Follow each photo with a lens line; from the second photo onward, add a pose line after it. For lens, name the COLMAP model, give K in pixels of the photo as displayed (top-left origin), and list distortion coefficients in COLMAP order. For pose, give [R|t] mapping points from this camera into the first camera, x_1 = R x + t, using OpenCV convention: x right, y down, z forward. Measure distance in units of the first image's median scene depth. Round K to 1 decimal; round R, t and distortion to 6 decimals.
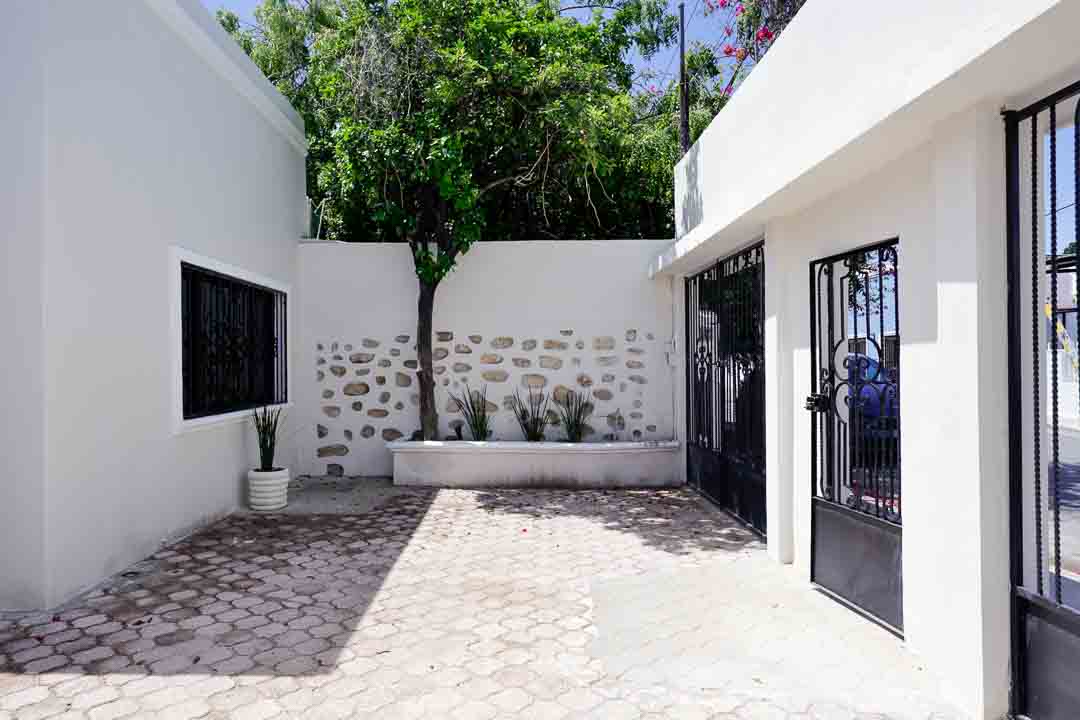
lens RADIAL K [[652.1, 0, 540.0], [0, 652.1, 360.0], [0, 0, 1]] dist [-0.003815, 0.000062]
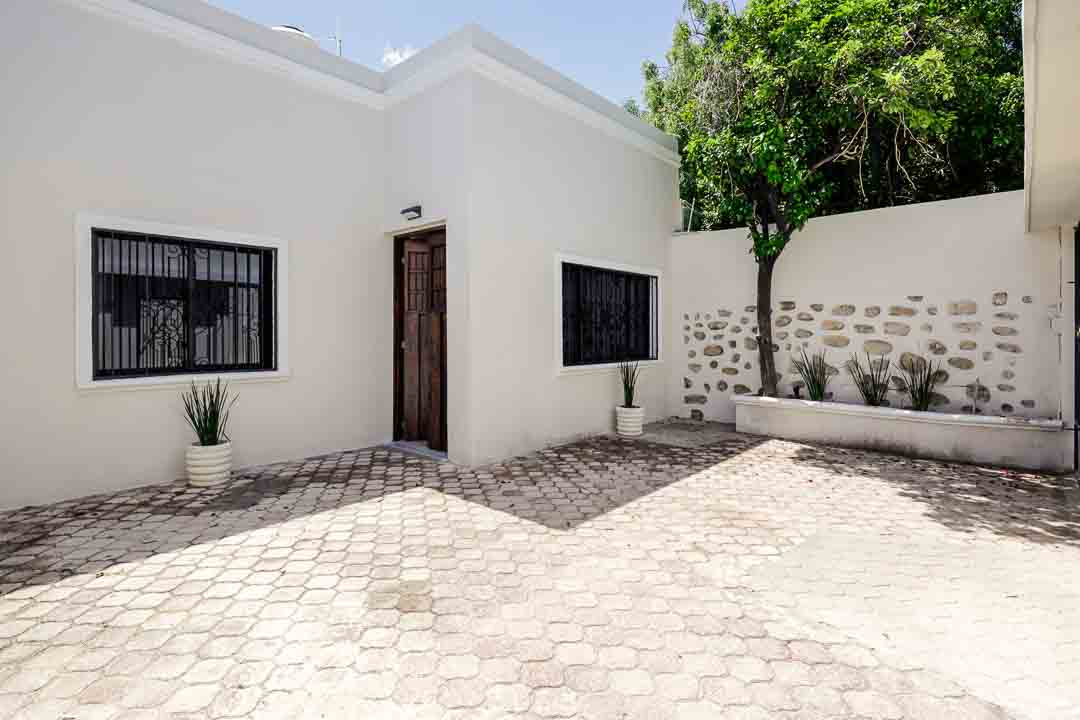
lens RADIAL K [[562.5, 0, 536.0], [0, 562.5, 333.6], [0, 0, 1]] dist [-0.001528, -0.000508]
pose [[0.739738, 0.004754, -0.672878, 0.190367], [0.001331, 0.999963, 0.008527, 0.003153], [0.672893, -0.007204, 0.739704, -0.007626]]
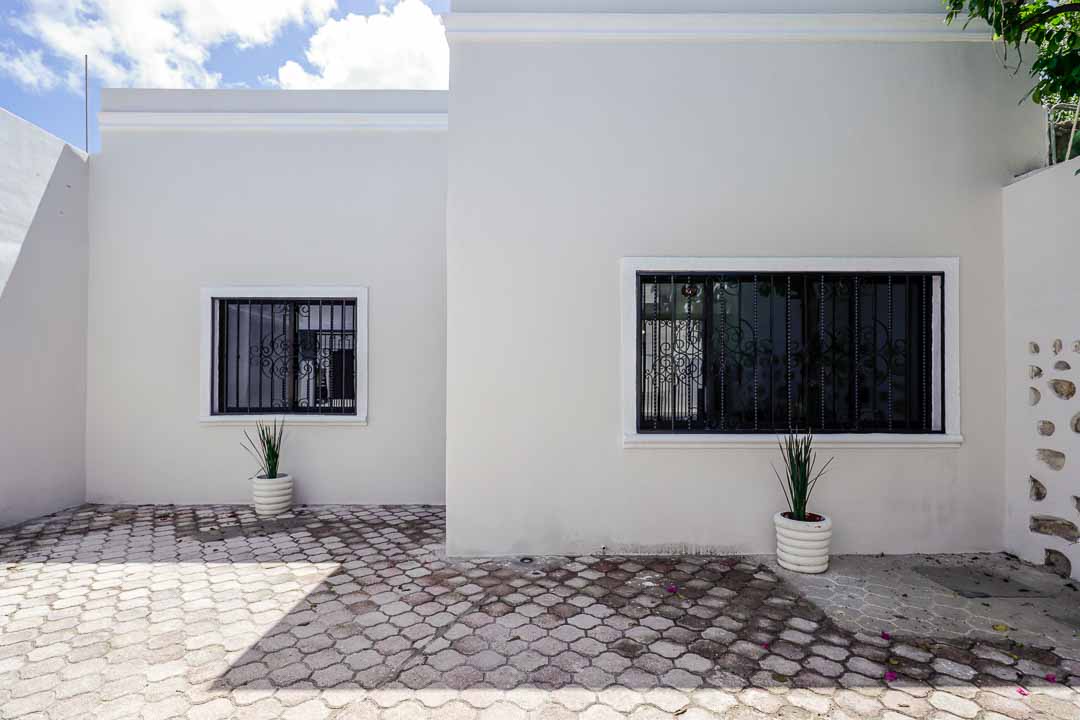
lens RADIAL K [[545.8, 0, 513.2], [0, 545.8, 372.1], [0, 0, 1]] dist [-0.003609, -0.000434]
pose [[-0.022471, -0.001899, -0.999746, 0.179868], [0.003348, 0.999992, -0.001975, 0.001424], [0.999742, -0.003392, -0.022464, 0.553741]]
